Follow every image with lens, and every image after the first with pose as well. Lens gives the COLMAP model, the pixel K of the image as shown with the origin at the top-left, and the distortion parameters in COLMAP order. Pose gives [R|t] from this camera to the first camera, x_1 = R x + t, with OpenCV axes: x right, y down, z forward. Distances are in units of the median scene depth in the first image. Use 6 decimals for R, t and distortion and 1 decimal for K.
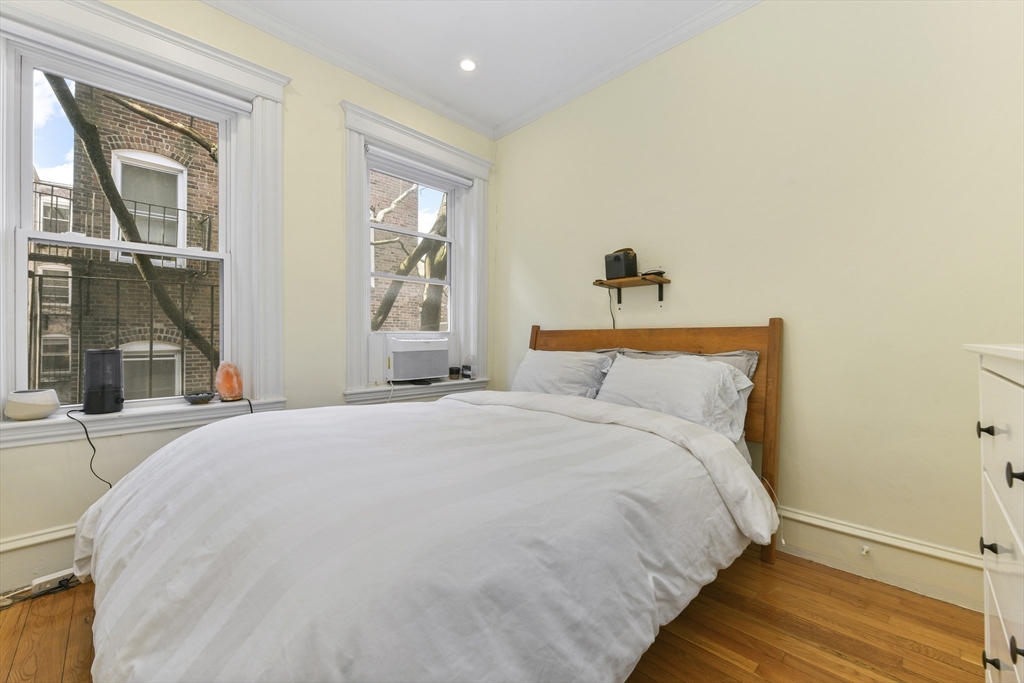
lens RADIAL K [[400.0, 0, 512.0], [0, 400.0, 341.5], [0, 0, 1]] dist [-0.004031, -0.000320]
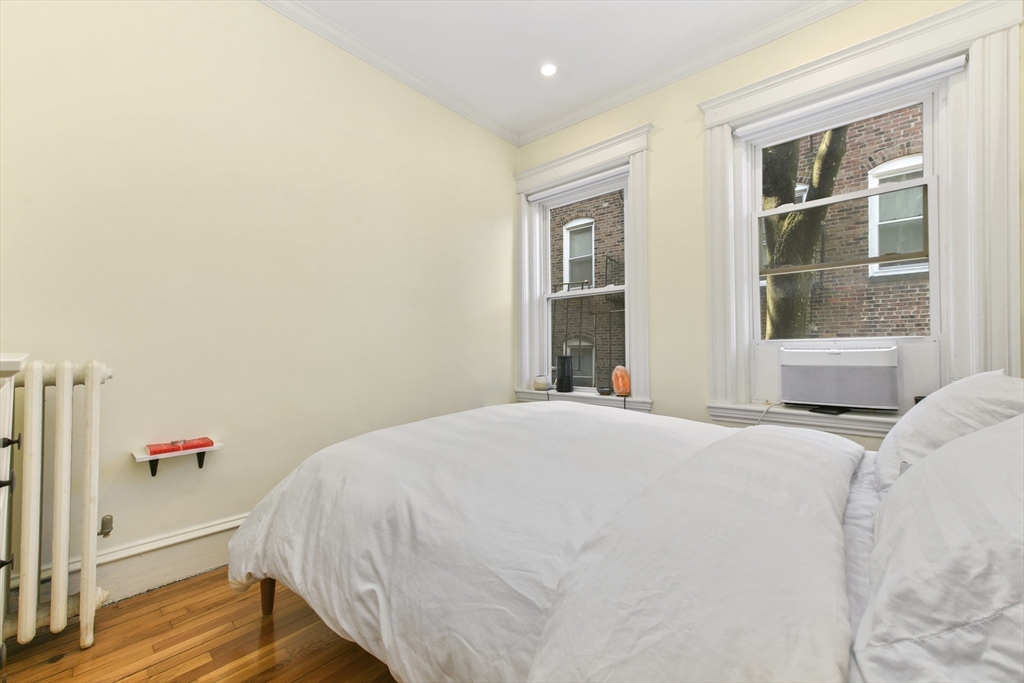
lens RADIAL K [[400.0, 0, 512.0], [0, 400.0, 341.5], [0, 0, 1]] dist [-0.004031, -0.000320]
pose [[0.084115, -0.022180, -0.996209, 0.543285], [-0.005348, 0.999728, -0.022710, 0.001256], [0.996442, 0.007238, 0.083974, 0.498894]]
